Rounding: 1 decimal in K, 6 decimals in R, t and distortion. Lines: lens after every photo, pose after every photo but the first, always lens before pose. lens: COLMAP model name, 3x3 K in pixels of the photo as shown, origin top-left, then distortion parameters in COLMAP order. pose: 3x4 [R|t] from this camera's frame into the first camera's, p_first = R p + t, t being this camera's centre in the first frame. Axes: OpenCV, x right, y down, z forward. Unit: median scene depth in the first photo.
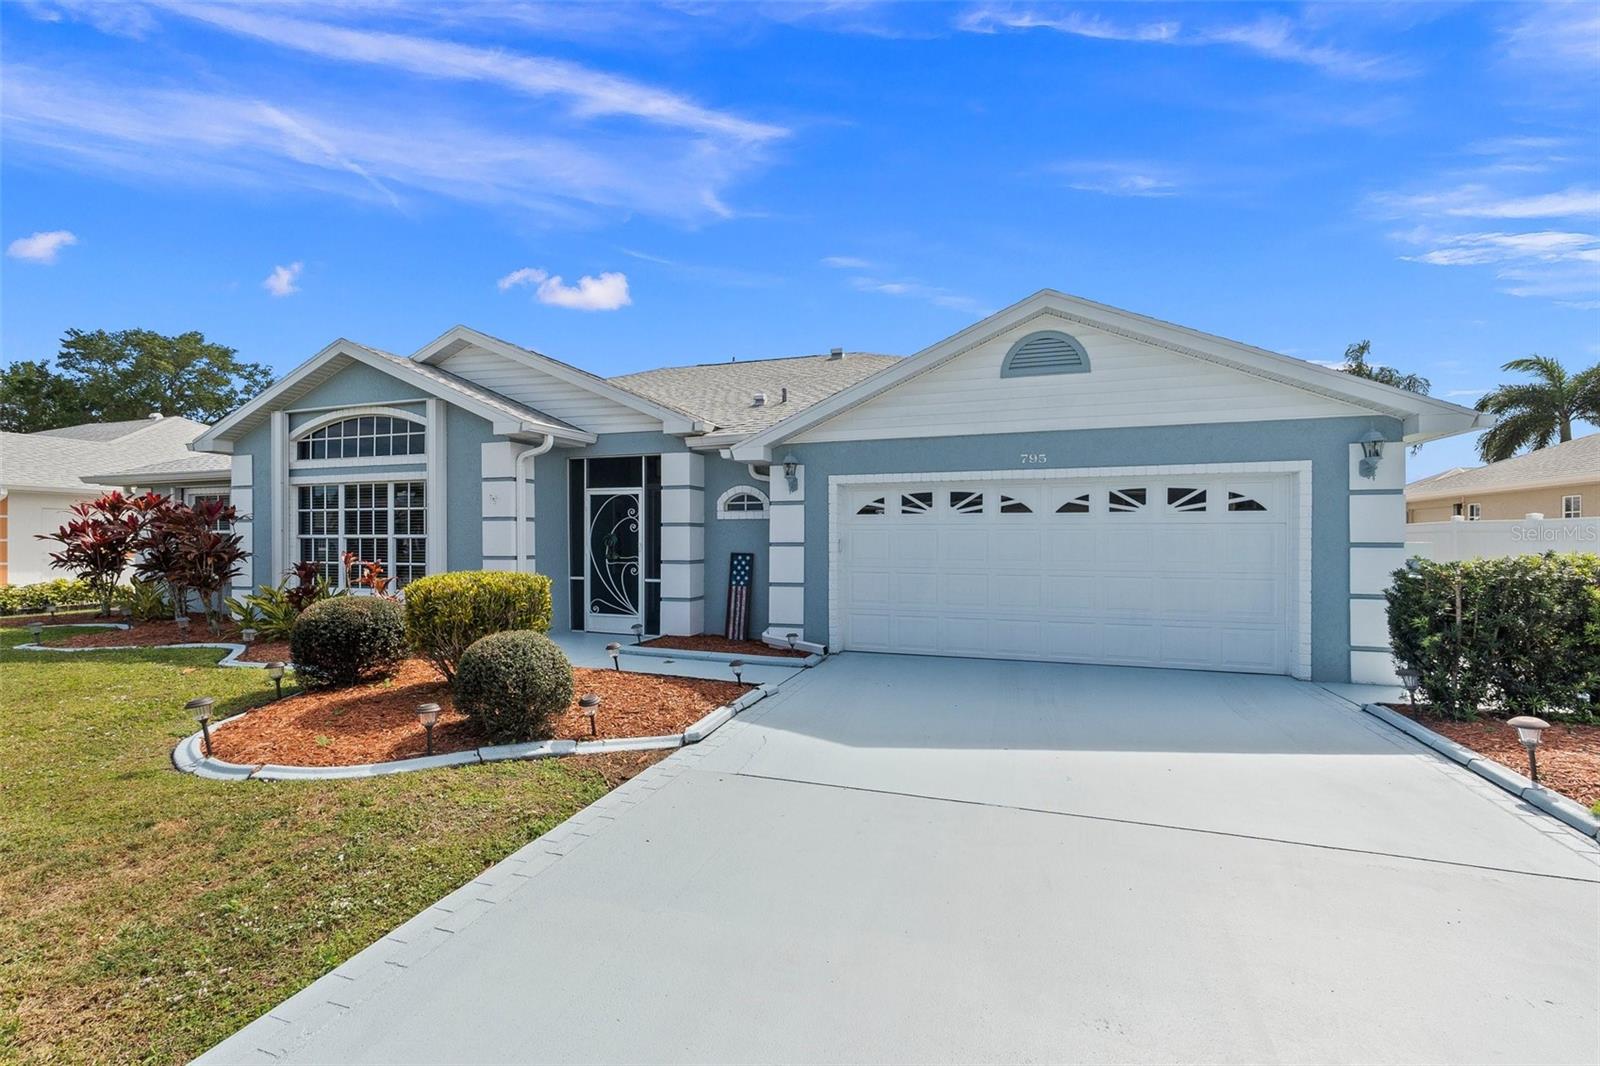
lens RADIAL K [[691.3, 0, 795.4], [0, 691.3, 552.5], [0, 0, 1]] dist [-0.000293, 0.000221]
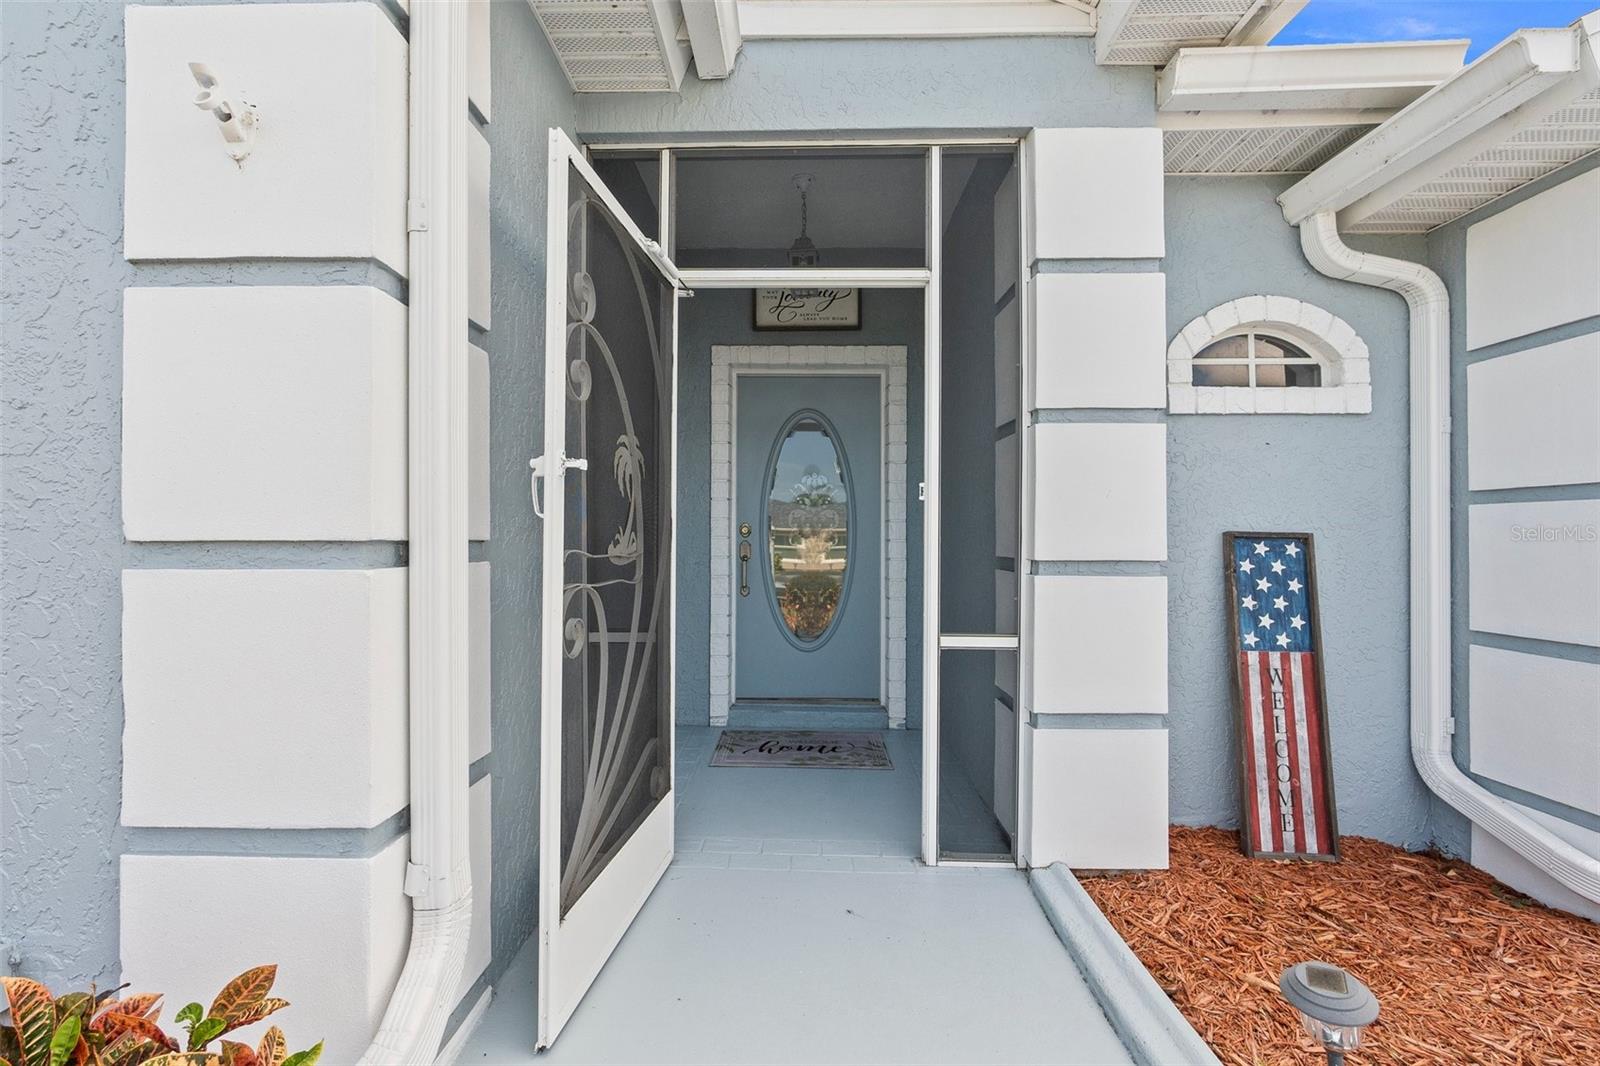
lens RADIAL K [[716.8, 0, 800.0], [0, 716.8, 533.0], [0, 0, 1]] dist [-0.001527, 0.000103]
pose [[0.951847, 0.002292, 0.306565, -0.351390], [0.005929, 0.999647, -0.025880, 0.007285], [-0.306516, 0.026452, 0.951498, 0.779267]]
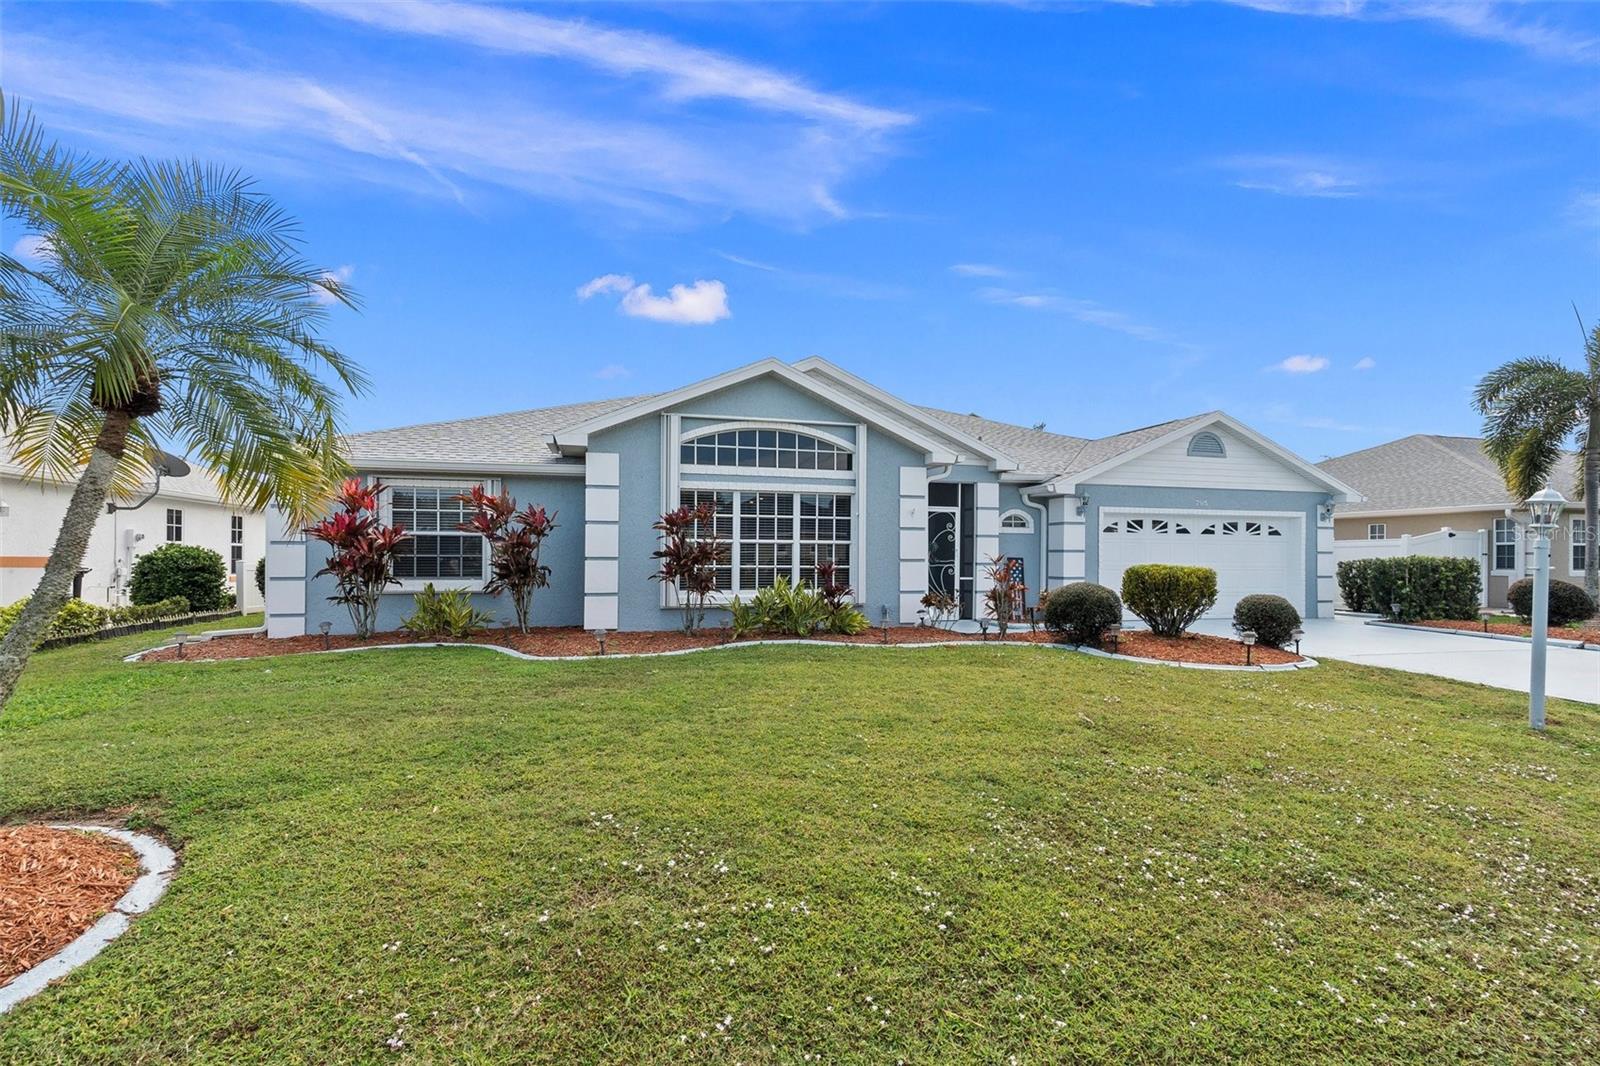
lens RADIAL K [[691.3, 0, 795.4], [0, 691.3, 552.5], [0, 0, 1]] dist [-0.000293, 0.000221]
pose [[0.834525, 0.007372, 0.550921, -1.213472], [0.005770, 0.999739, -0.022118, 0.018588], [-0.550940, 0.021637, 0.834264, 0.083852]]
